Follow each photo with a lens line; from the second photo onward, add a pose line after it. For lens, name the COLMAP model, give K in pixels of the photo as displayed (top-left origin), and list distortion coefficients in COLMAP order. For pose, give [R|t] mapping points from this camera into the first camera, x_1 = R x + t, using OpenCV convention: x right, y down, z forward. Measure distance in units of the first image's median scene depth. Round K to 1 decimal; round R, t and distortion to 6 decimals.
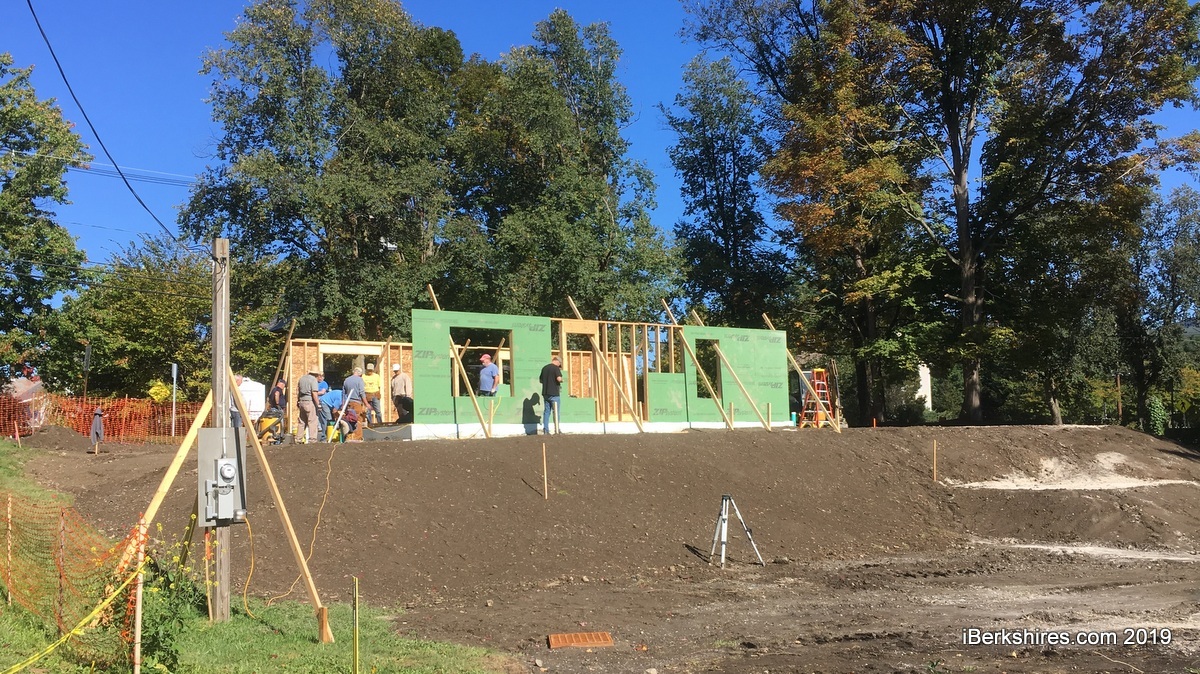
lens RADIAL K [[1024.3, 0, 600.0], [0, 1024.3, 337.0], [0, 0, 1]] dist [0.058294, -0.114560]
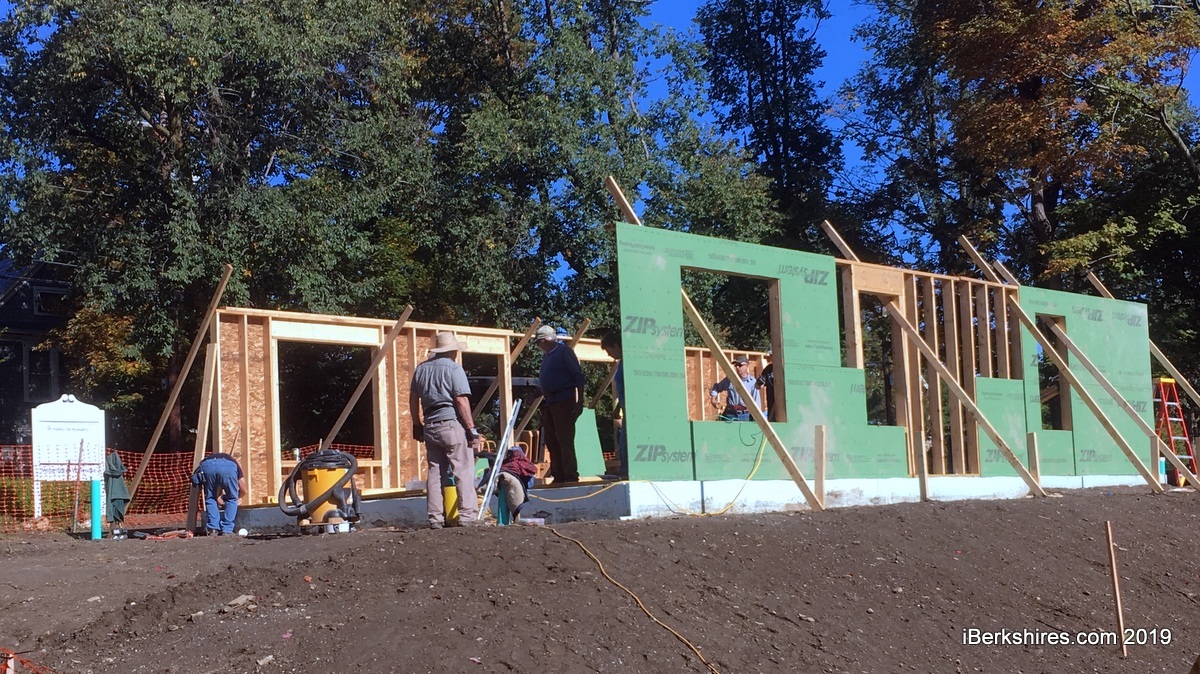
lens RADIAL K [[1526.7, 0, 600.0], [0, 1526.7, 337.0], [0, 0, 1]] dist [0.024353, 0.011445]
pose [[0.987472, 0.004657, 0.157725, -0.235790], [-0.001793, 0.999831, -0.018294, 0.027642], [-0.157783, 0.017782, 0.987314, 0.280483]]
